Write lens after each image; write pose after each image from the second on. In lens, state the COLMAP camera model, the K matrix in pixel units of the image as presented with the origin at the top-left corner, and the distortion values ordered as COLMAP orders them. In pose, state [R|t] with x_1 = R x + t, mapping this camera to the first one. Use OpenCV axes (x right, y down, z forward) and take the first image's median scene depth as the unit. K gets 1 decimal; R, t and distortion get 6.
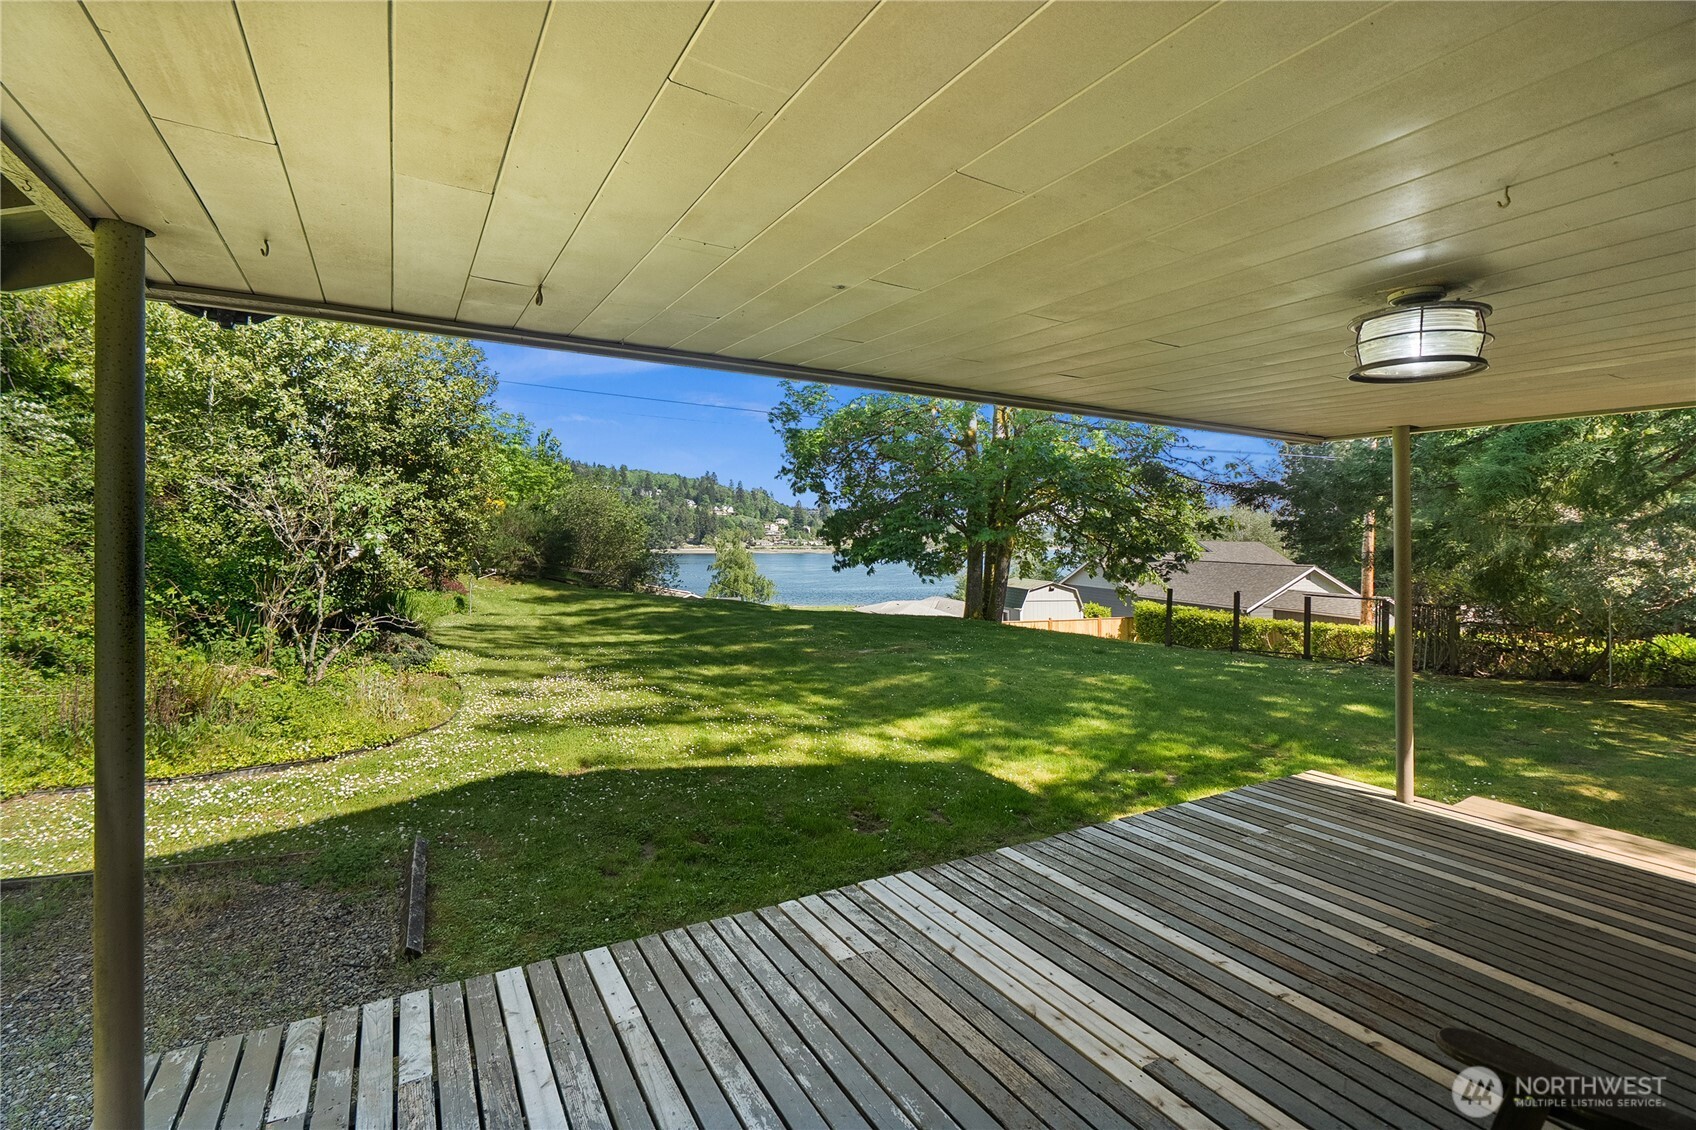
lens RADIAL K [[771.4, 0, 849.2], [0, 771.4, 554.7], [0, 0, 1]] dist [-0.000837, -0.000363]
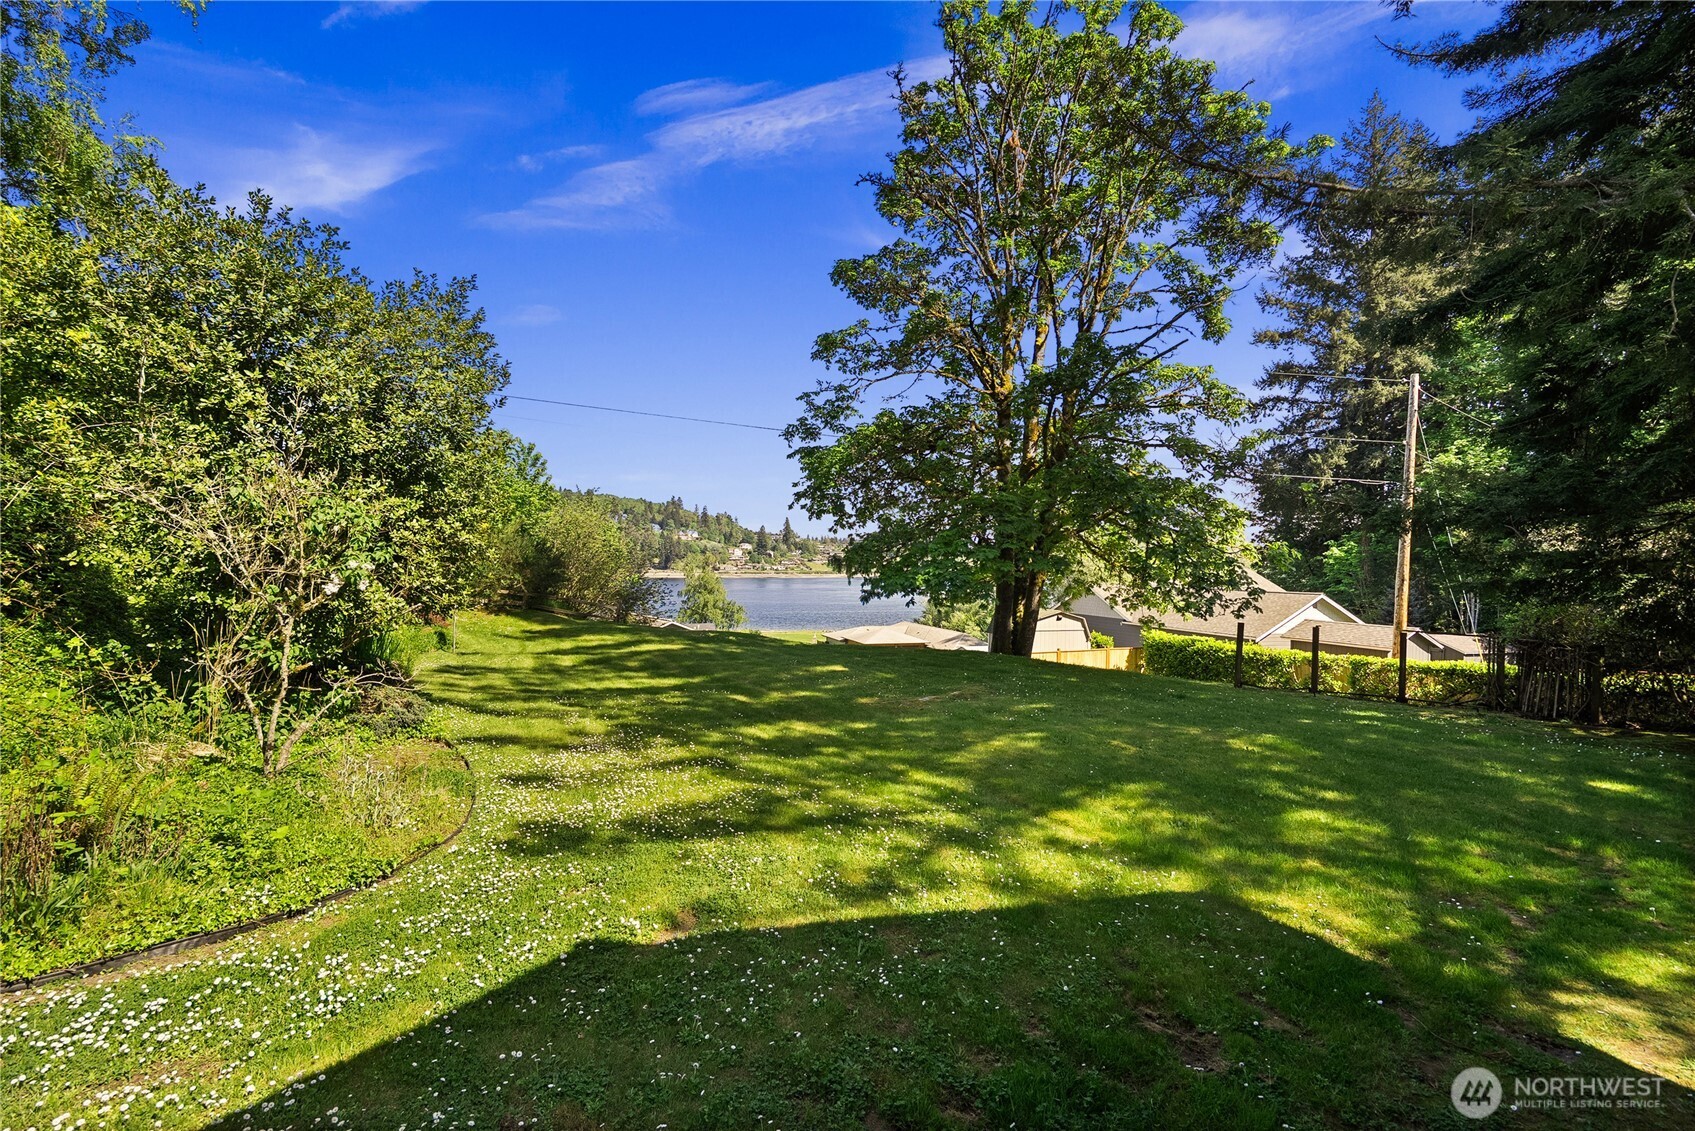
lens RADIAL K [[803.8, 0, 847.5], [0, 803.8, 565.5], [0, 0, 1]] dist [0.000539, 0.000053]
pose [[0.999896, 0.000867, 0.014380, -0.135393], [-0.000578, 0.999798, -0.020085, -0.008313], [-0.014394, 0.020075, 0.999695, 0.190023]]
